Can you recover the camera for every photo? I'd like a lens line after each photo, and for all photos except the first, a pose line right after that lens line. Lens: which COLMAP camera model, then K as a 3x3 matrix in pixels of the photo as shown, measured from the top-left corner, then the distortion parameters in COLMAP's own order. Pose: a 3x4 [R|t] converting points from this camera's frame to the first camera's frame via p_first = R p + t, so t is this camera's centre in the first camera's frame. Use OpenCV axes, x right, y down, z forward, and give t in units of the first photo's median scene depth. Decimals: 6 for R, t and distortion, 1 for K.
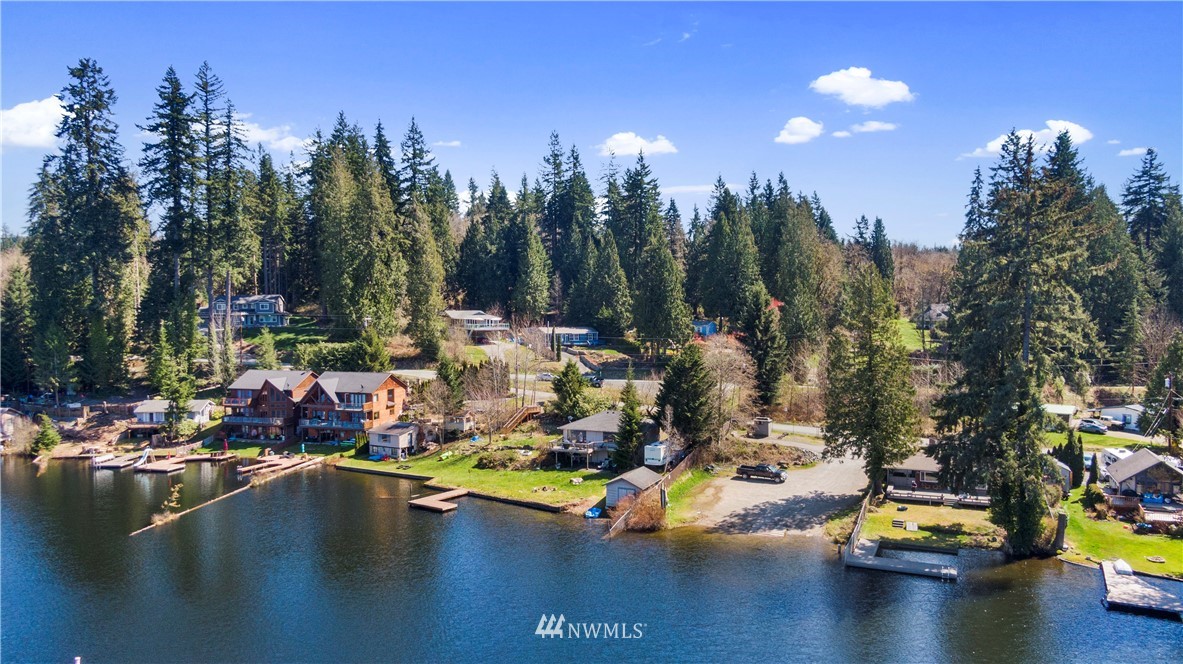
lens RADIAL K [[874.8, 0, 591.5], [0, 874.8, 332.0], [0, 0, 1]] dist [-0.000083, -0.000024]
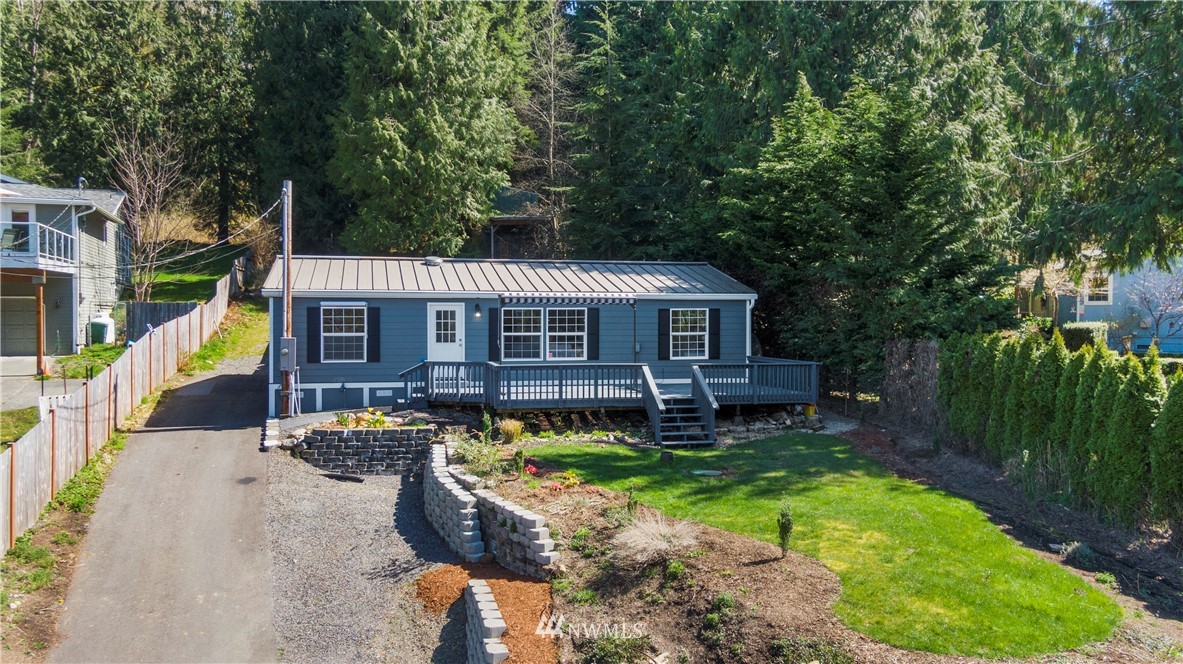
lens RADIAL K [[857.4, 0, 591.5], [0, 857.4, 332.0], [0, 0, 1]] dist [0.035843, 0.003456]
pose [[0.977626, 0.009682, -0.210126, 0.010660], [-0.013664, 0.999753, -0.017505, 0.007369], [0.209905, 0.019985, 0.977518, 0.856932]]
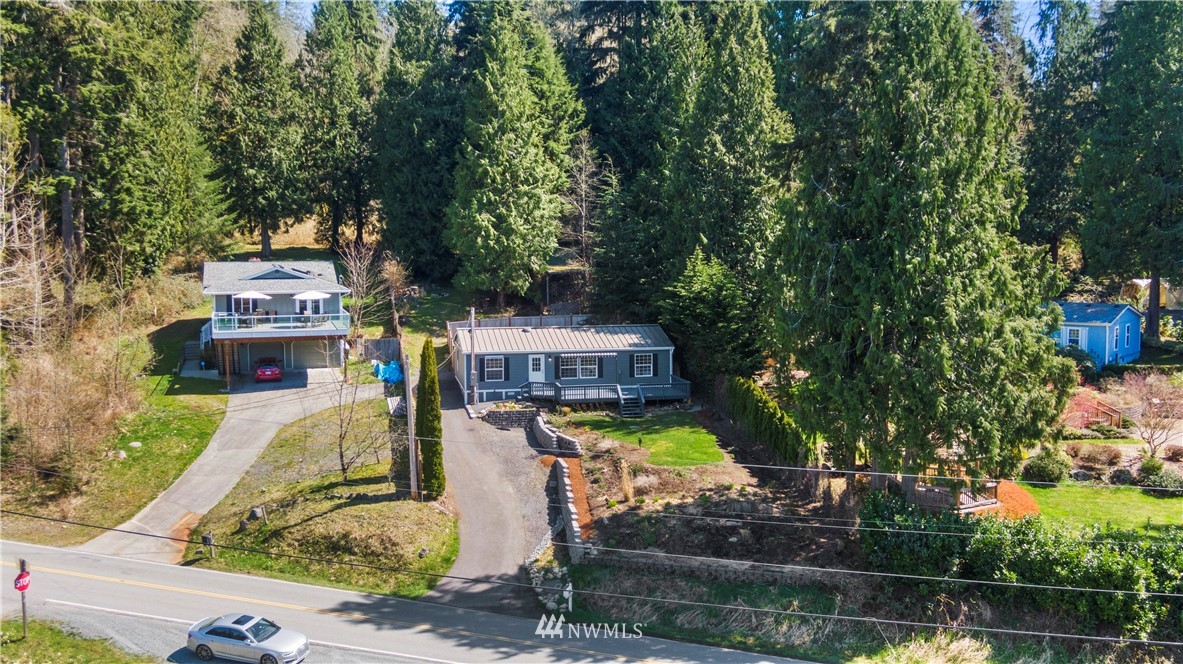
lens RADIAL K [[1103.7, 0, 591.5], [0, 1103.7, 332.0], [0, 0, 1]] dist [0.002671, 0.001828]
pose [[0.966034, 0.020036, -0.257638, 0.068767], [-0.004298, 0.998098, 0.061502, -0.024524], [0.258380, -0.058306, 0.964282, 0.651494]]
